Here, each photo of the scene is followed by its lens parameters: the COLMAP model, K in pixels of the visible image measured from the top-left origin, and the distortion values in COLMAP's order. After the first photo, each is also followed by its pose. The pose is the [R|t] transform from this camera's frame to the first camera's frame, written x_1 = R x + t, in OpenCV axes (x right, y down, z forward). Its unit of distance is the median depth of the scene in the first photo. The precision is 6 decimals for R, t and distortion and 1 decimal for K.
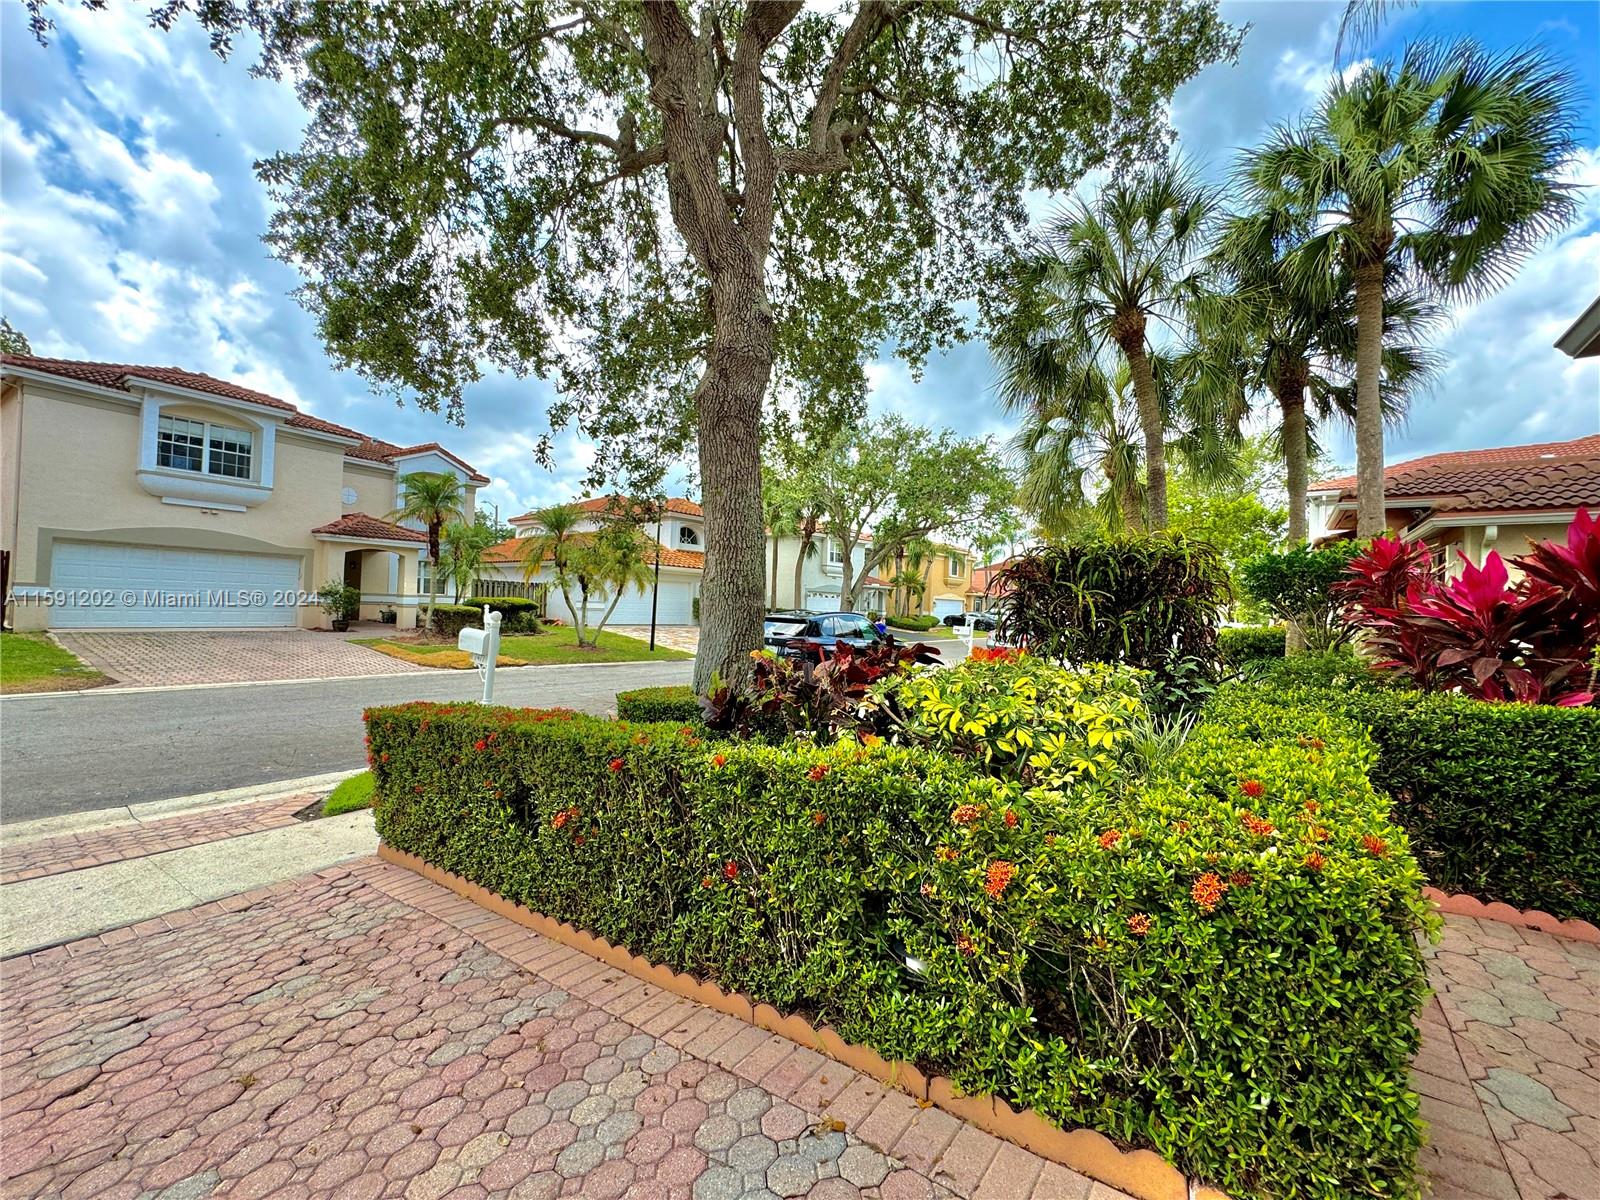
lens RADIAL K [[637.4, 0, 803.1], [0, 637.4, 602.3], [0, 0, 1]] dist [-0.004184, -0.000359]
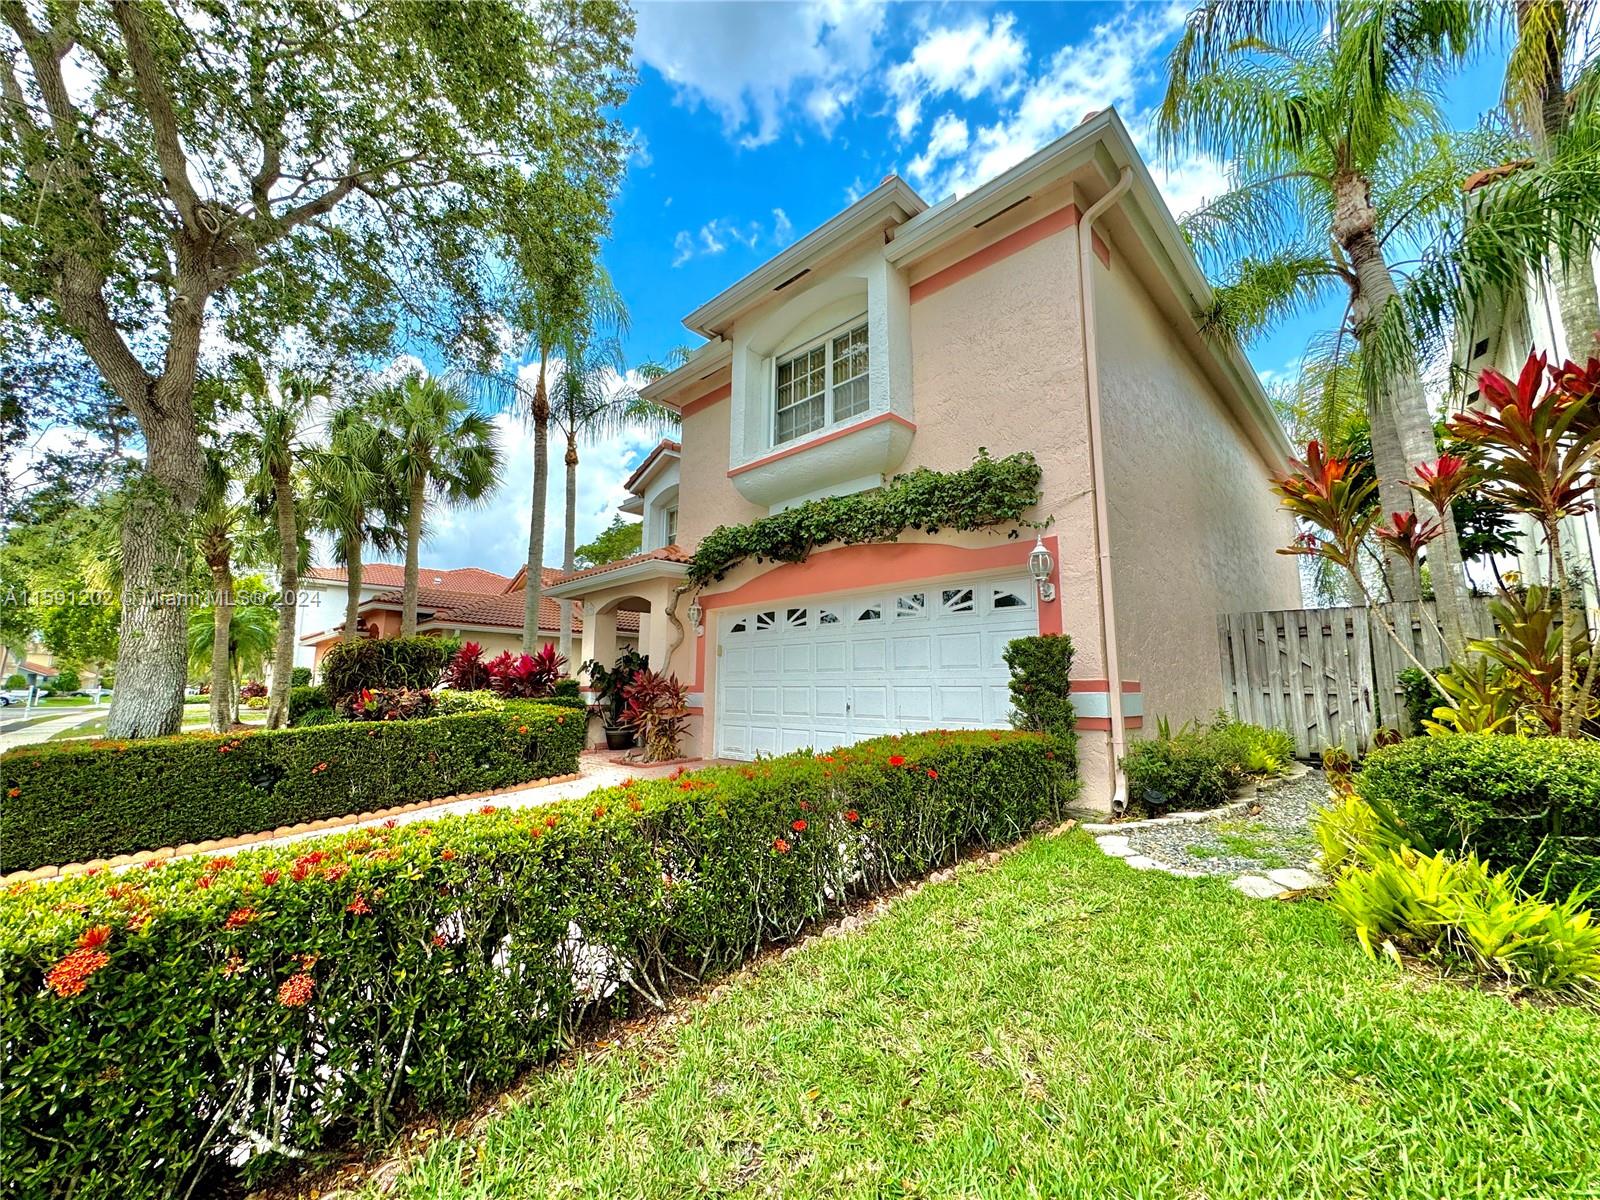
lens RADIAL K [[637.4, 0, 798.9], [0, 637.4, 597.3], [0, 0, 1]] dist [-0.004184, -0.000359]
pose [[0.122659, 0.117860, 0.985426, -0.711997], [-0.007947, 0.993008, -0.117778, -0.000265], [-0.992417, 0.006615, 0.122738, -0.272943]]
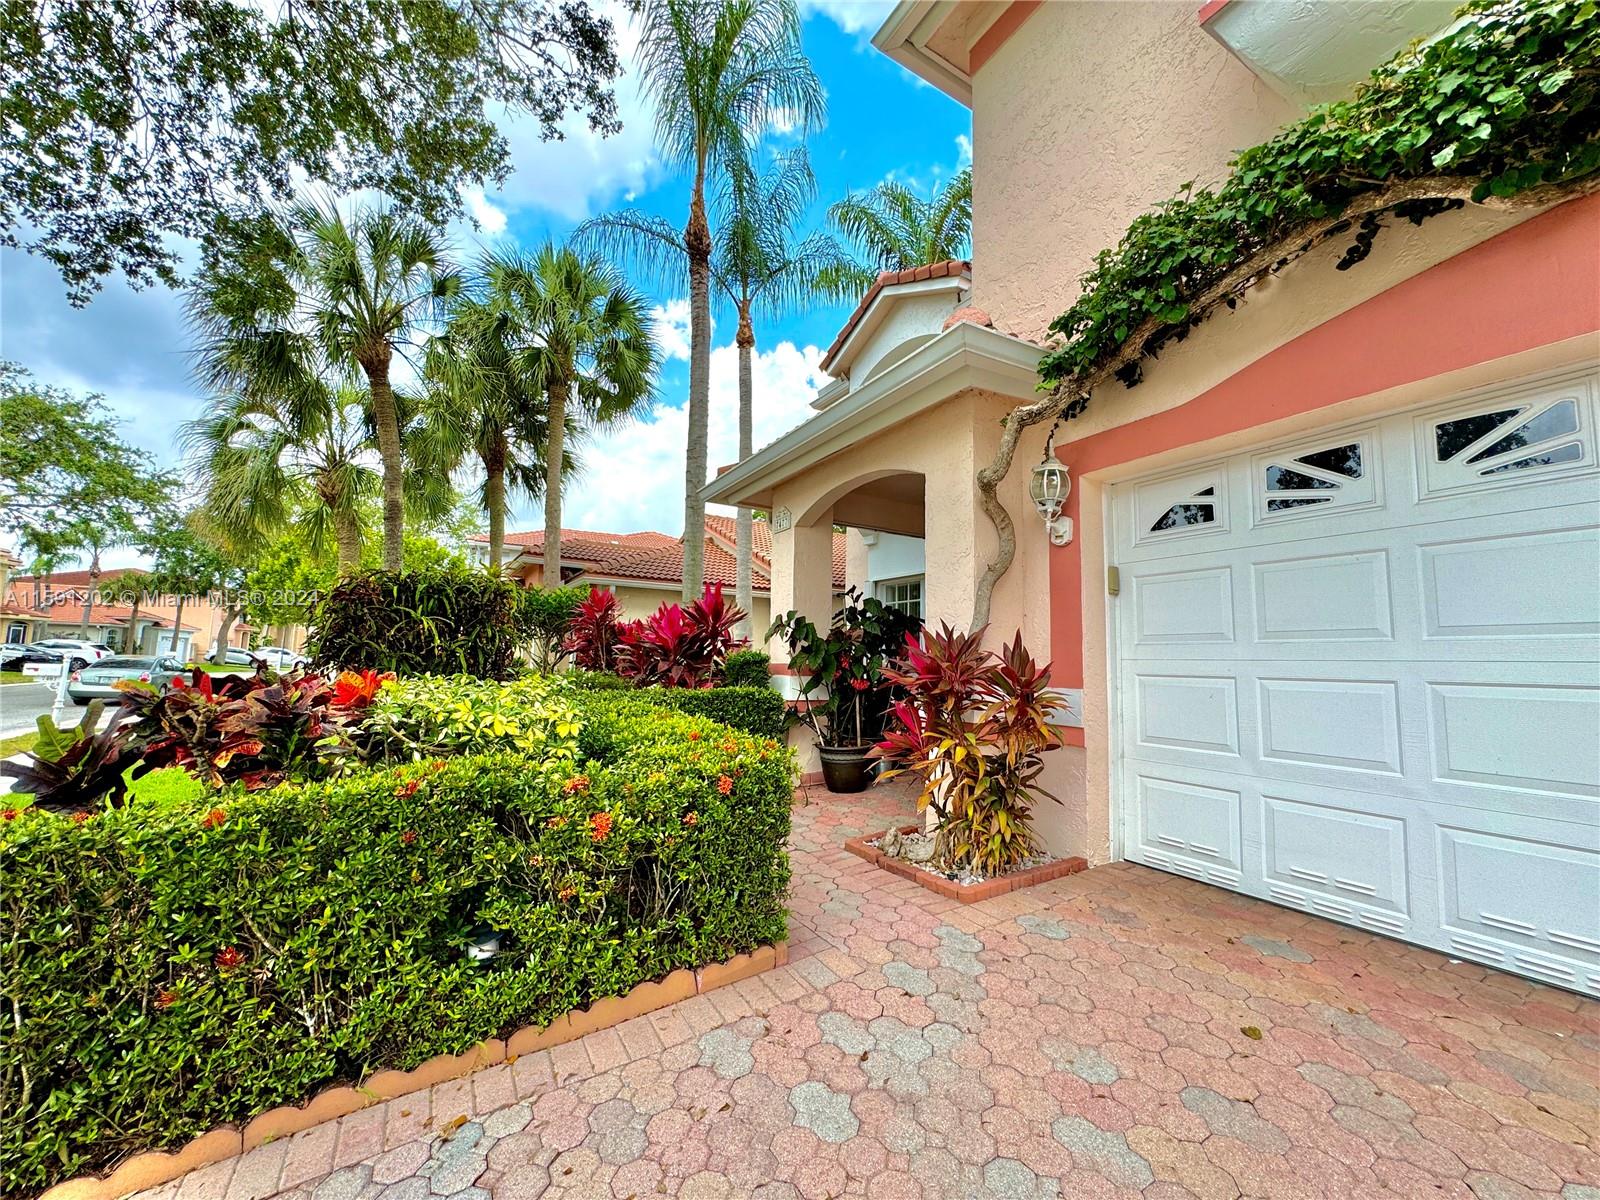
lens RADIAL K [[637.4, 0, 802.6], [0, 637.4, 599.2], [0, 0, 1]] dist [-0.004184, -0.000359]
pose [[0.376516, 0.068867, 0.923847, -0.137625], [-0.015150, 0.997557, -0.068188, 0.006850], [-0.926286, 0.011678, 0.376640, 0.015278]]
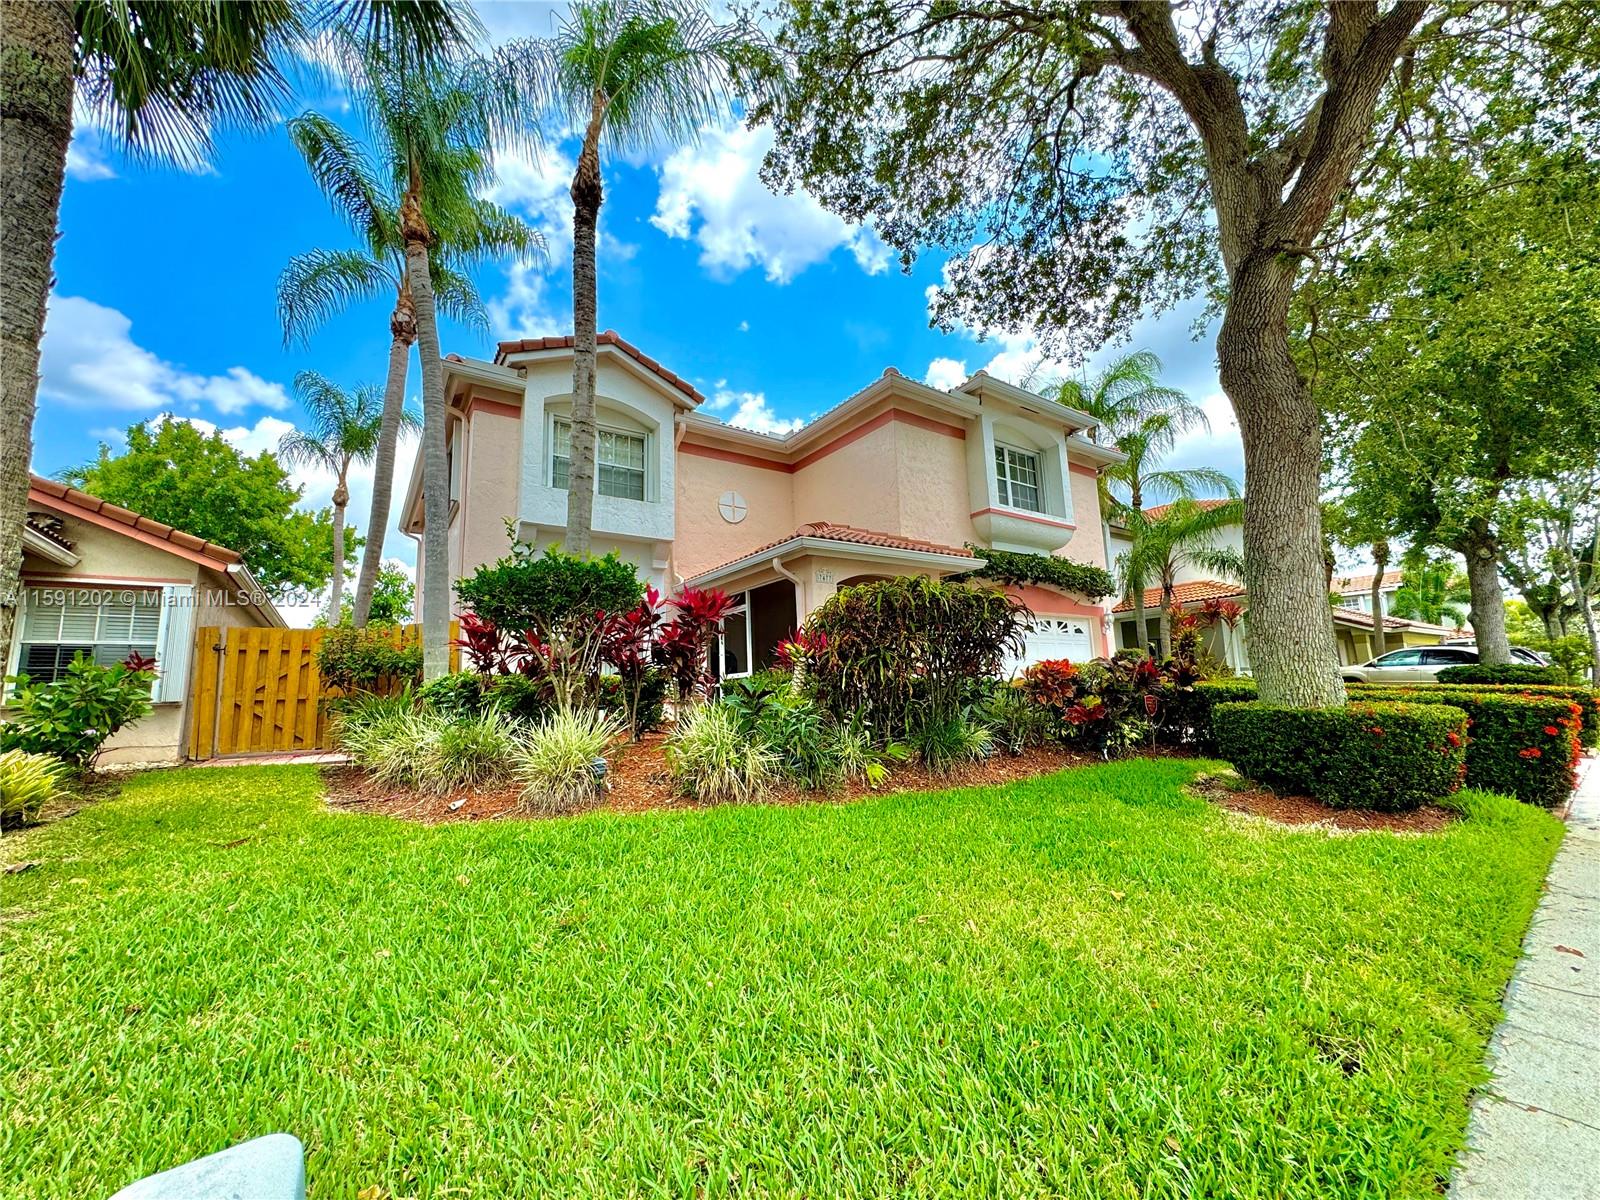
lens RADIAL K [[637.4, 0, 801.0], [0, 637.4, 606.7], [0, 0, 1]] dist [-0.004184, -0.000359]
pose [[-0.952725, 0.055828, 0.298662, 0.188915], [0.014636, 0.990266, -0.138417, 0.062567], [-0.303483, -0.127502, -0.944268, 1.231894]]
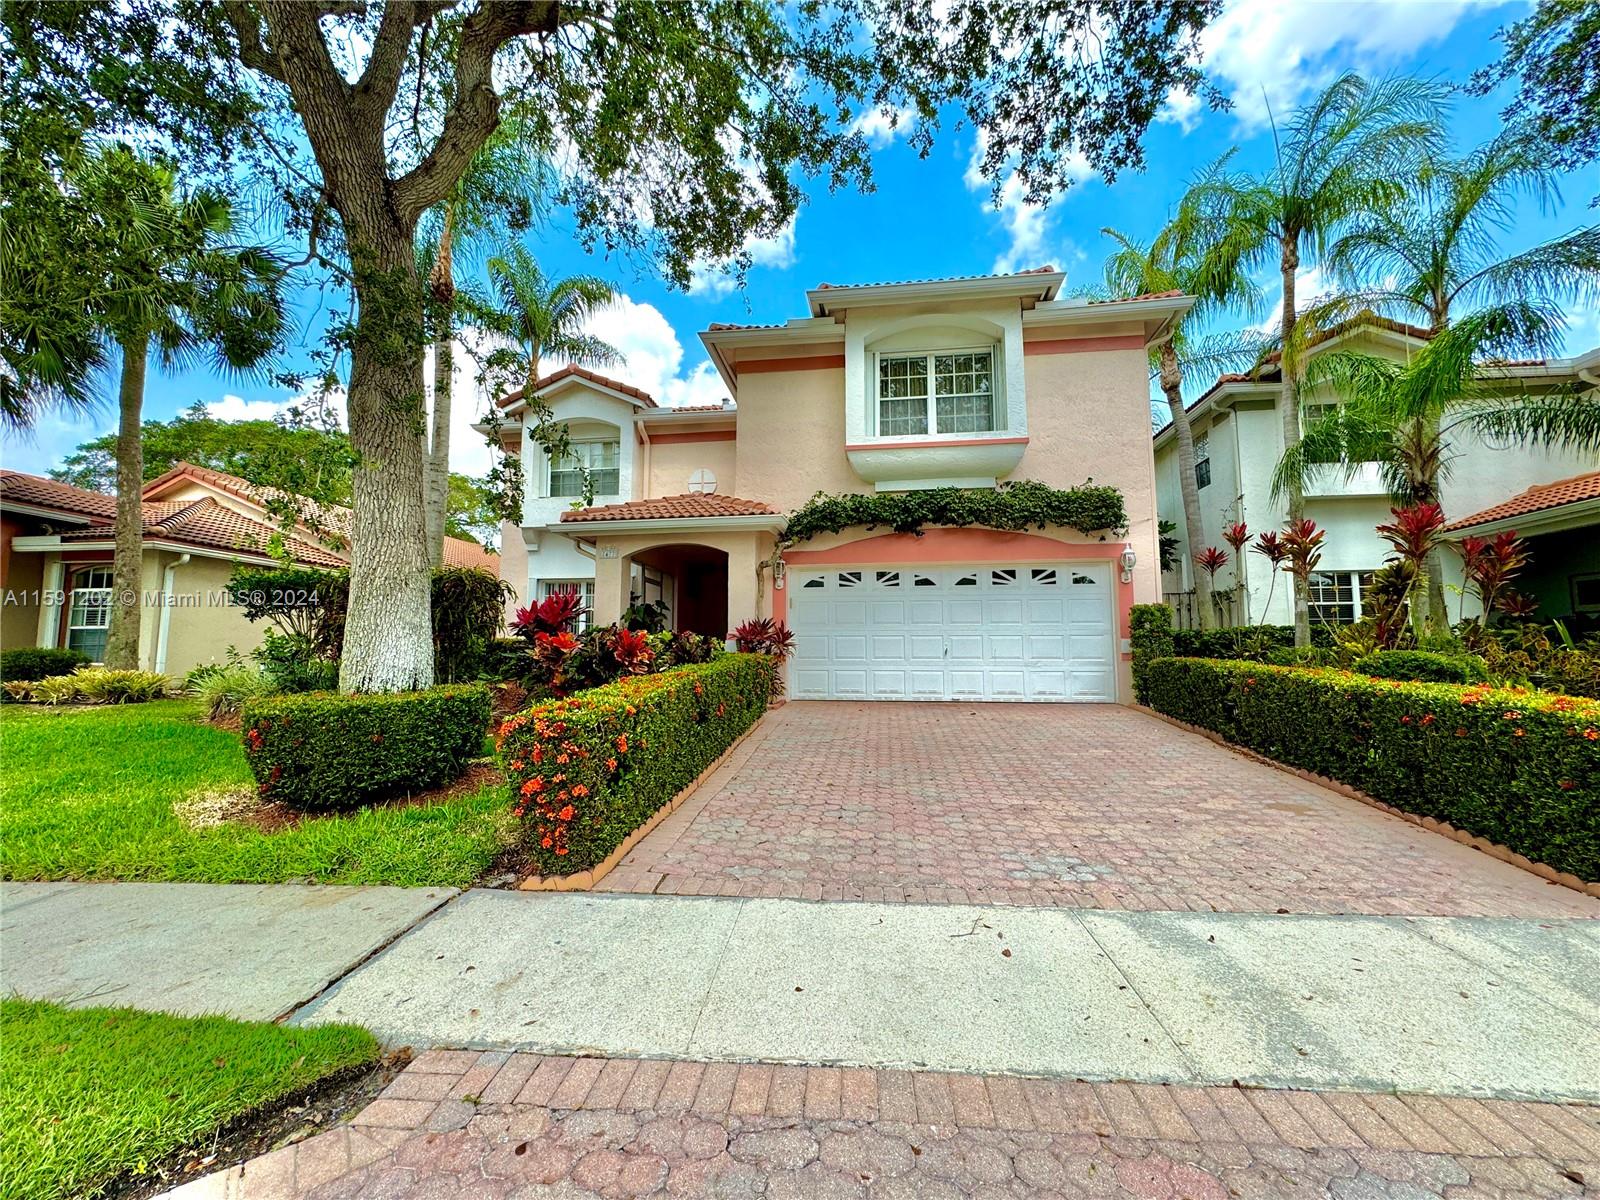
lens RADIAL K [[637.4, 0, 796.8], [0, 637.4, 614.0], [0, 0, 1]] dist [-0.004184, -0.000359]
pose [[-0.493210, 0.057778, 0.867989, -0.678024], [-0.027888, 0.996229, -0.082160, 0.076625], [-0.869463, -0.064728, -0.489739, 0.526188]]
